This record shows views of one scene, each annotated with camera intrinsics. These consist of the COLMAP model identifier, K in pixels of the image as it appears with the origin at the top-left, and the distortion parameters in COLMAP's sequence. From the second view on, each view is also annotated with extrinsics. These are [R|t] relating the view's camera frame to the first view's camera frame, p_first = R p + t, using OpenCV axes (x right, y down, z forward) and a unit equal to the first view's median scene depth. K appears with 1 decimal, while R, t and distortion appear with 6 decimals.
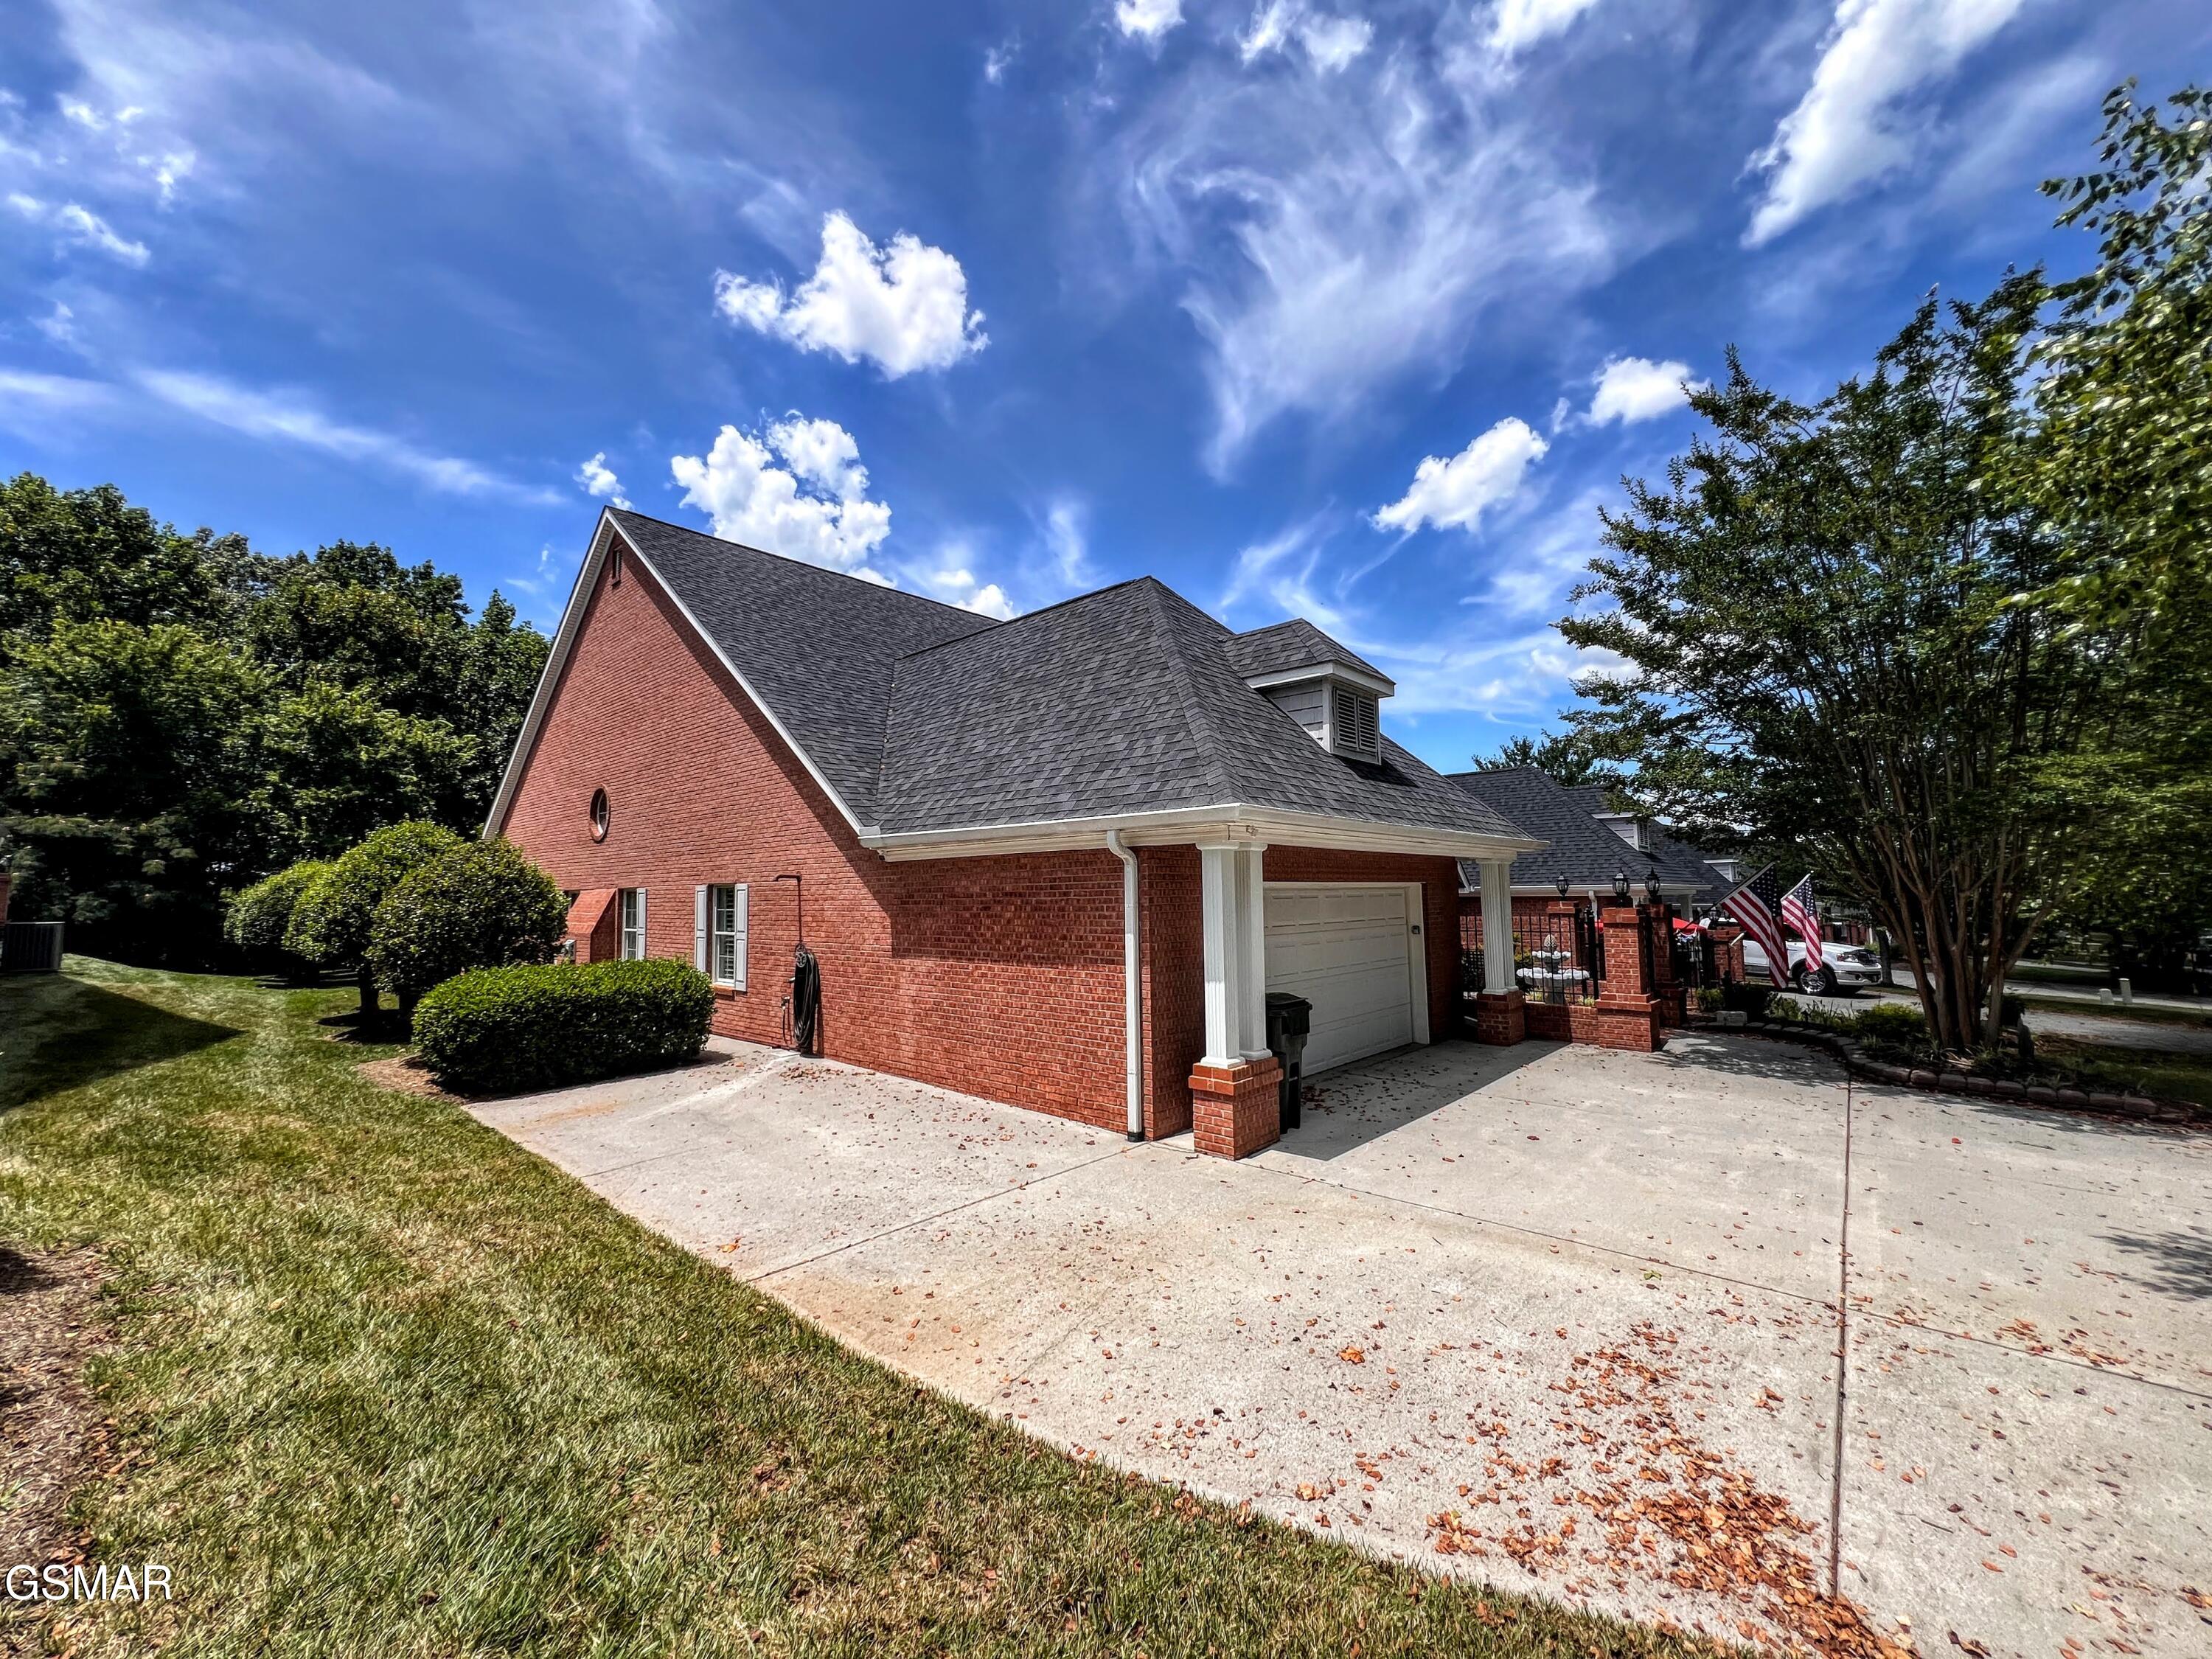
lens RADIAL K [[871.2, 0, 1106.0], [0, 871.2, 829.5], [0, 0, 1]] dist [-0.038120, -0.000153]
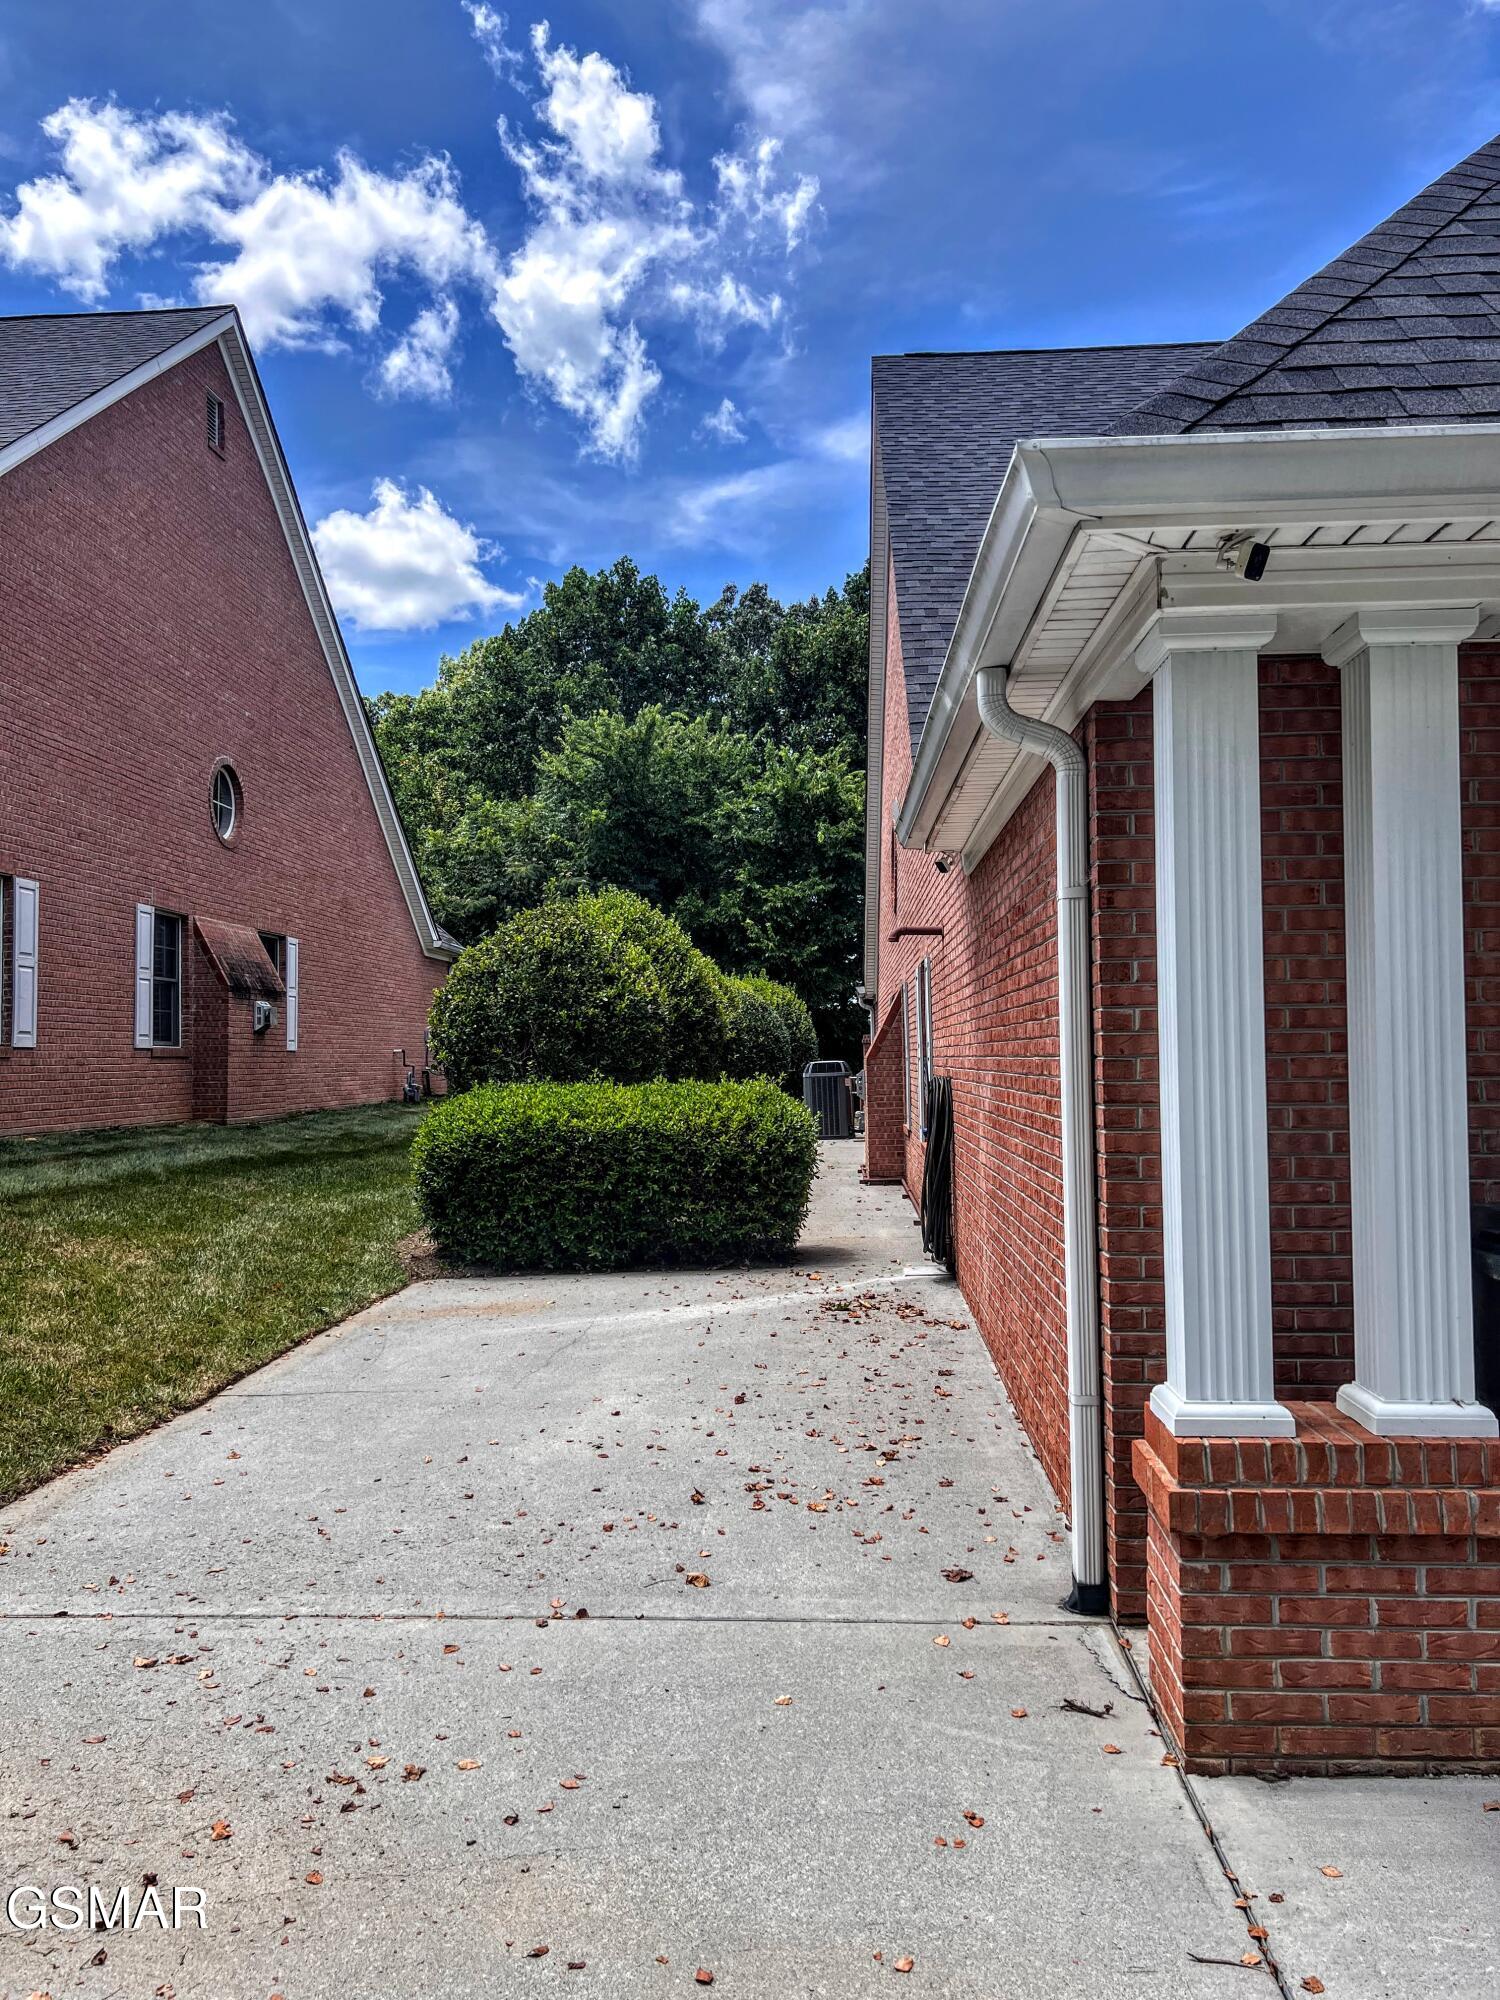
lens RADIAL K [[1478.7, 0, 750.0], [0, 1478.7, 1000.0], [0, 0, 1]] dist [0.004061, -0.056564]
pose [[0.635084, -0.020678, -0.772167, 0.310529], [0.060598, 0.997895, 0.023117, 0.086114], [0.770063, -0.061473, 0.635000, 0.443757]]
